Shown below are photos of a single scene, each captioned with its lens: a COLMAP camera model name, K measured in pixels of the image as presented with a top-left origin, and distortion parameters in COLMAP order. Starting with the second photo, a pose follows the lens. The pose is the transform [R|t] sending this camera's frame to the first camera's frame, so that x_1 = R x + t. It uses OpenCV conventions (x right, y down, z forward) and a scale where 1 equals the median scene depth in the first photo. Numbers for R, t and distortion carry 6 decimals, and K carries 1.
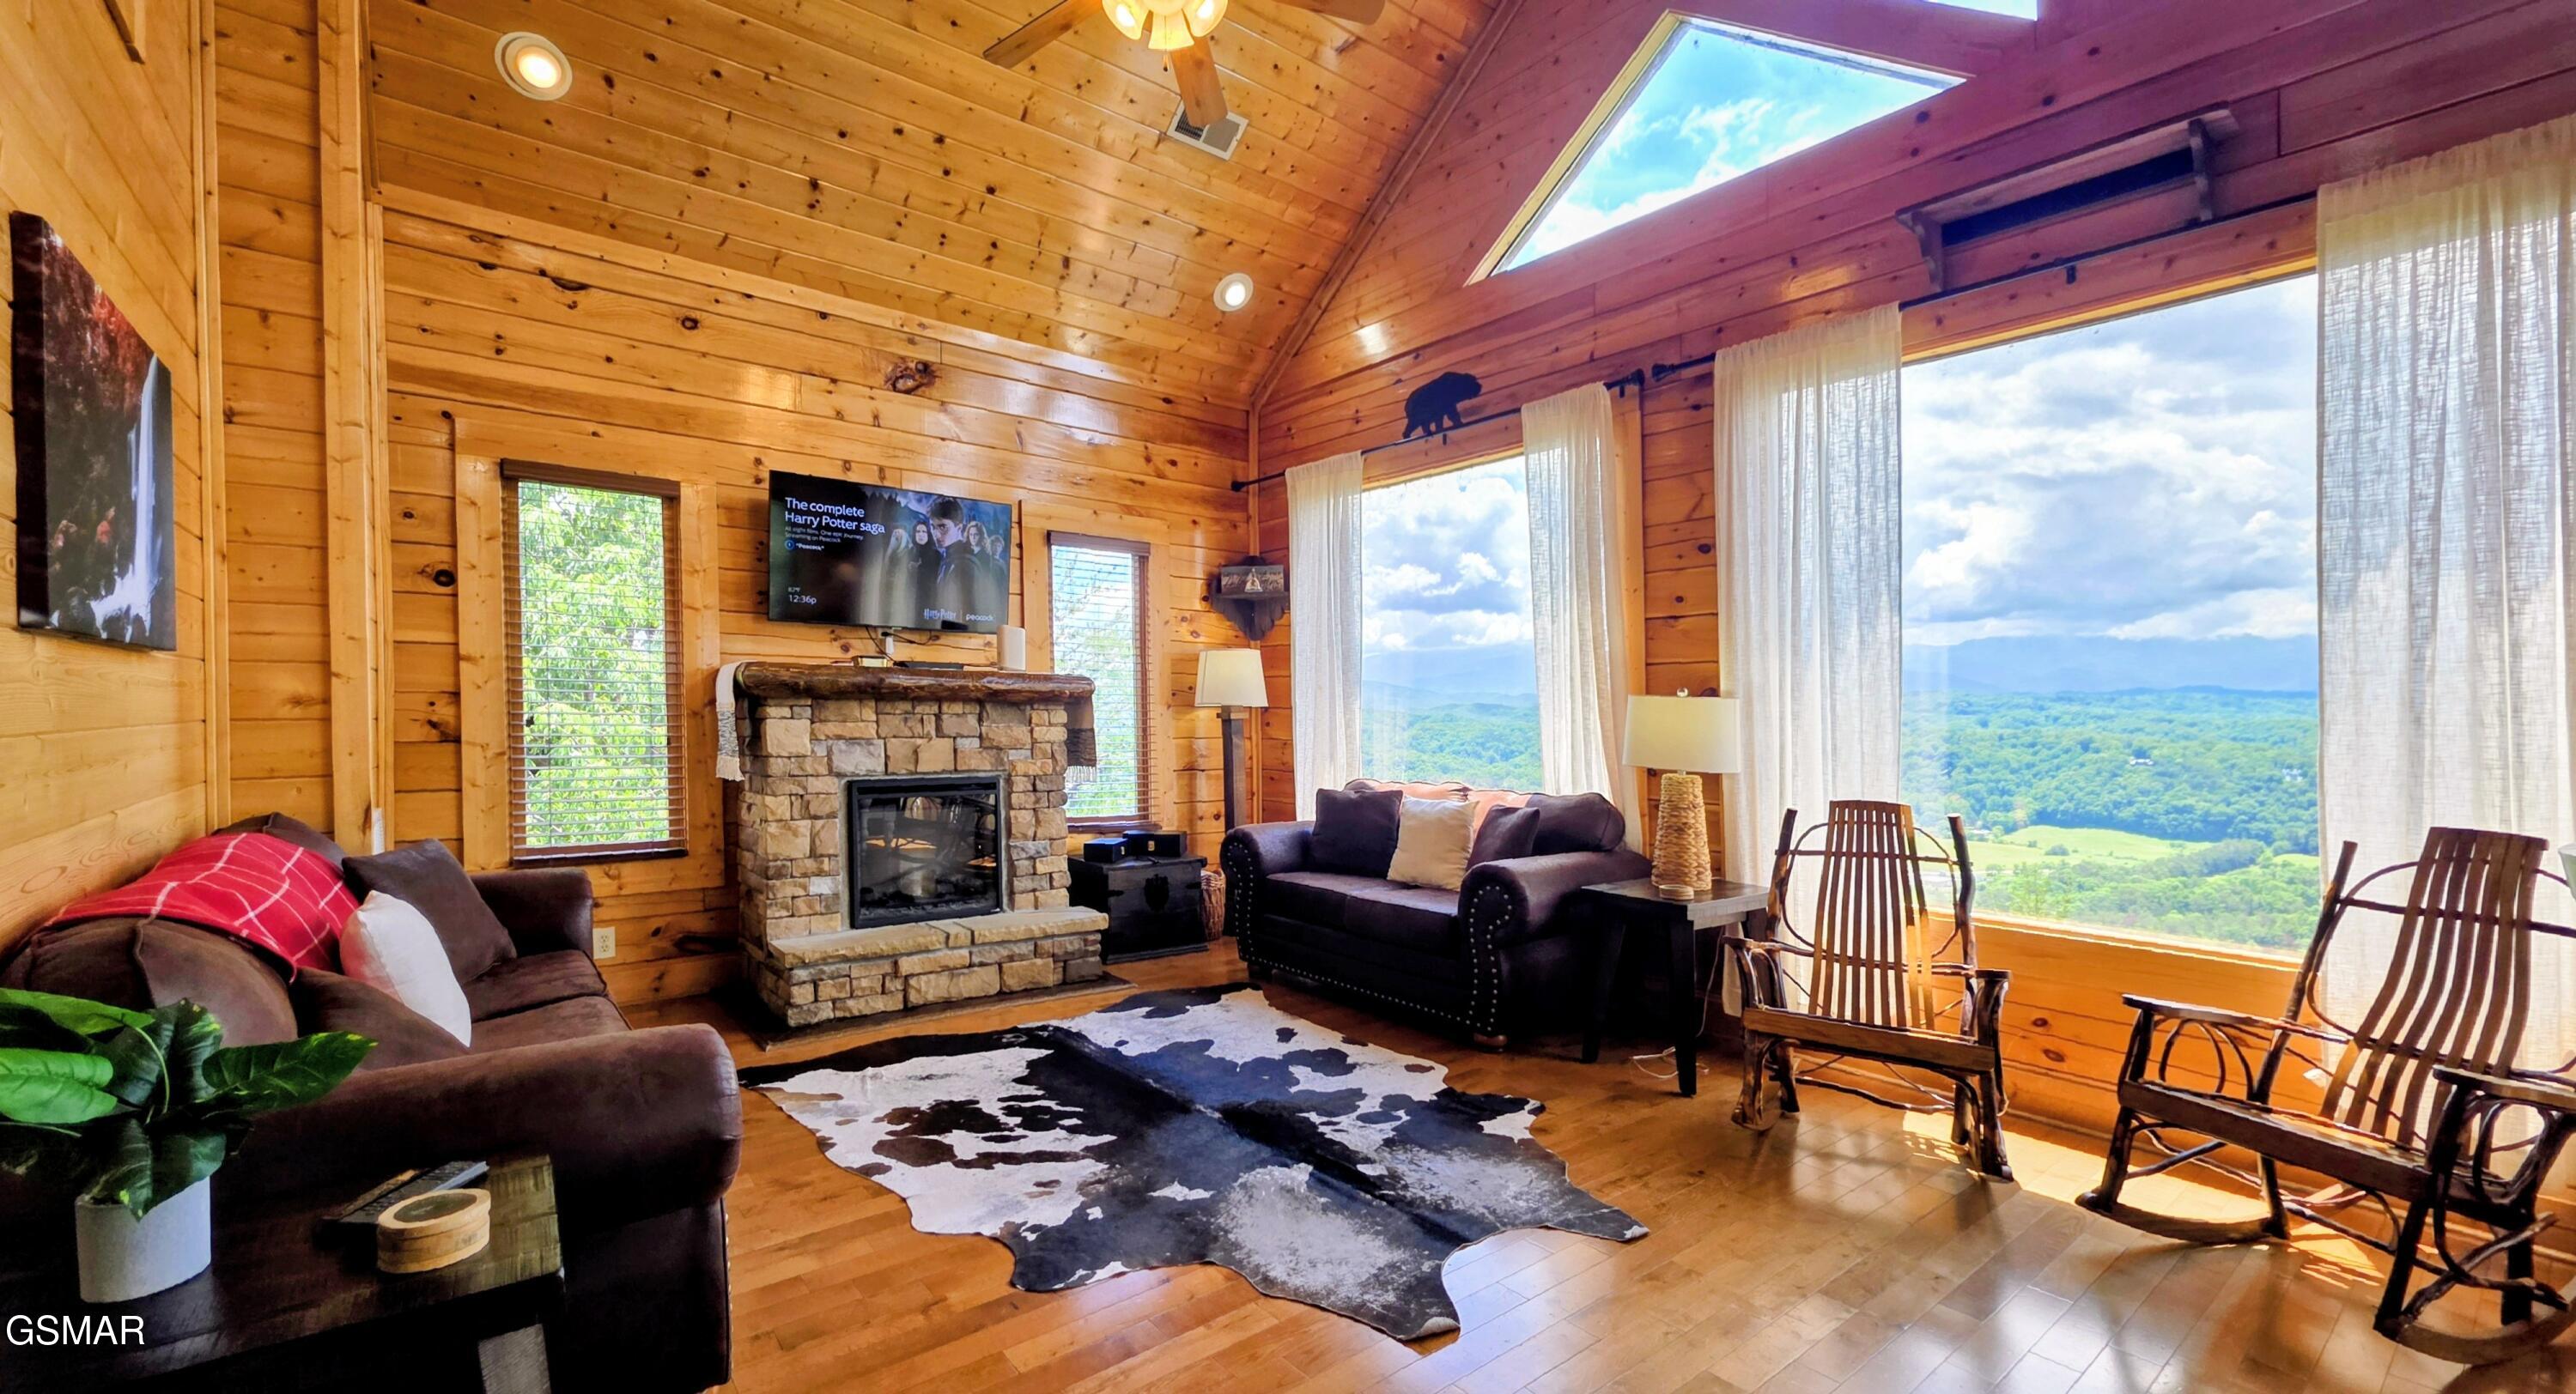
lens RADIAL K [[967.0, 0, 1281.1], [0, 967.0, 690.9], [0, 0, 1]] dist [-0.002135, -0.000191]
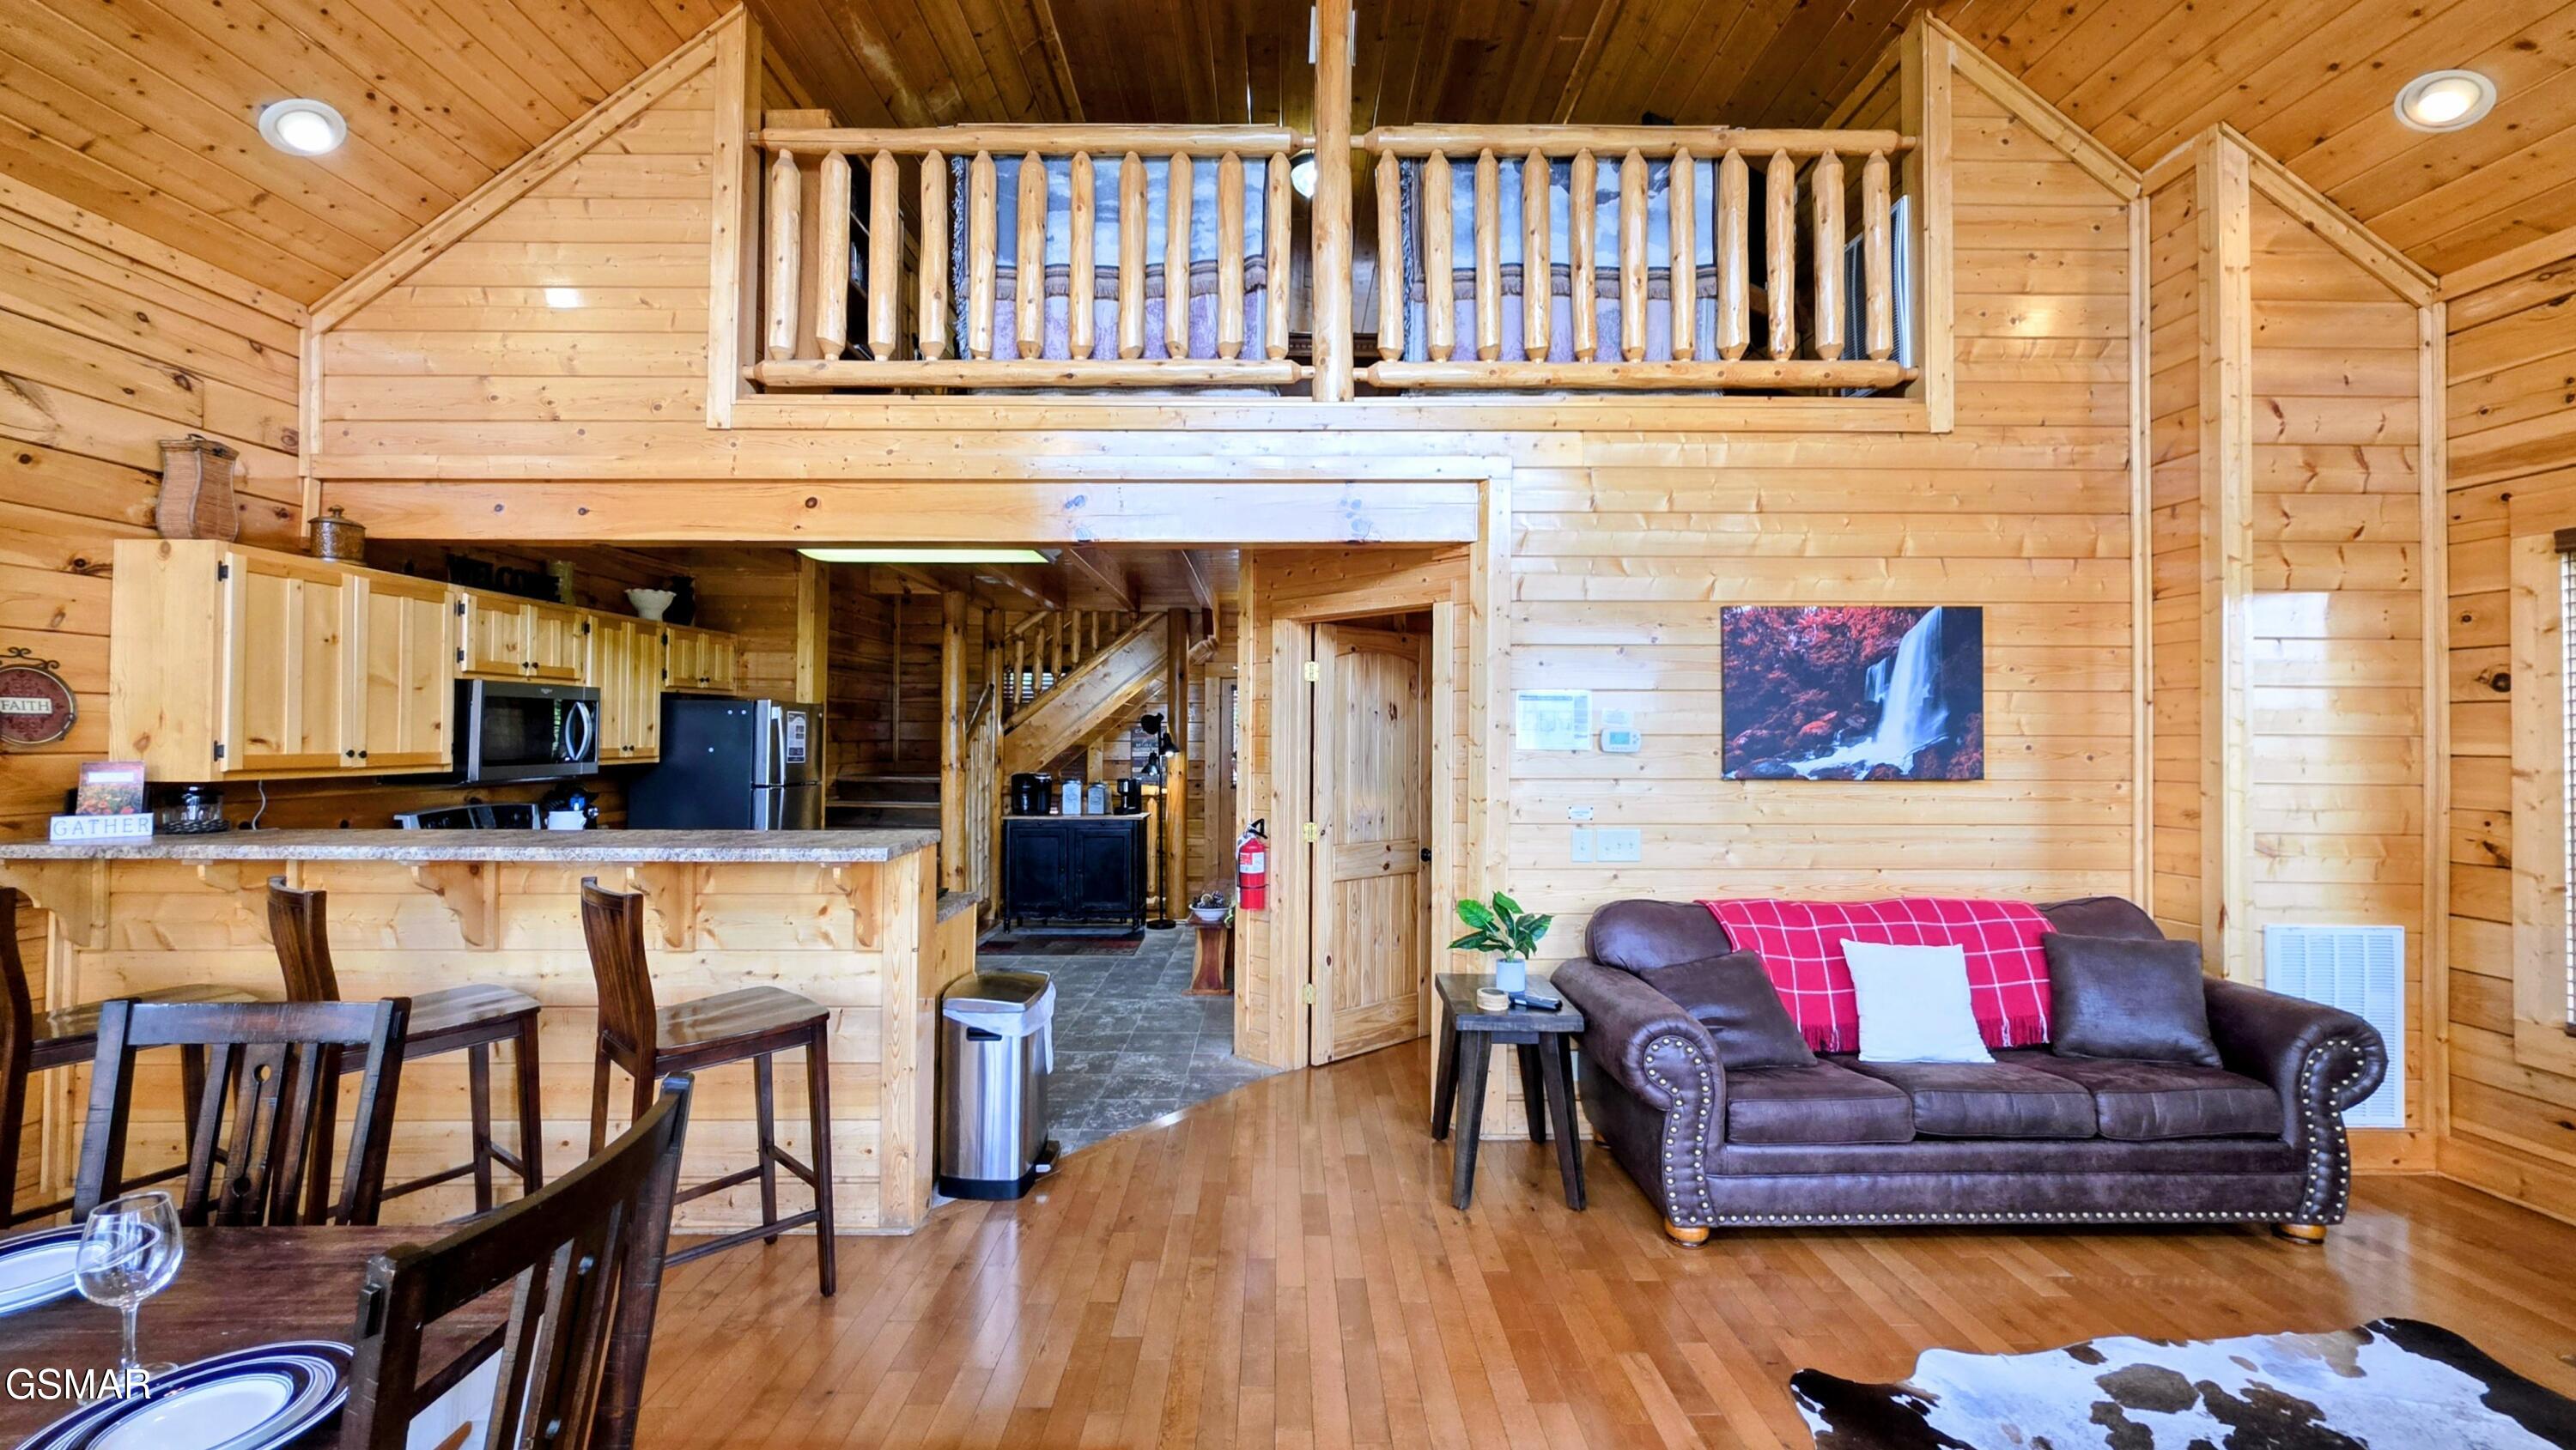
lens RADIAL K [[1033.5, 0, 1277.4], [0, 1033.5, 720.9], [0, 0, 1]] dist [0.001306, 0.000132]
pose [[-0.605712, -0.026013, -0.795258, 0.582864], [-0.003523, 0.999543, -0.030012, -0.049937], [0.795676, -0.015377, -0.605527, 0.693377]]
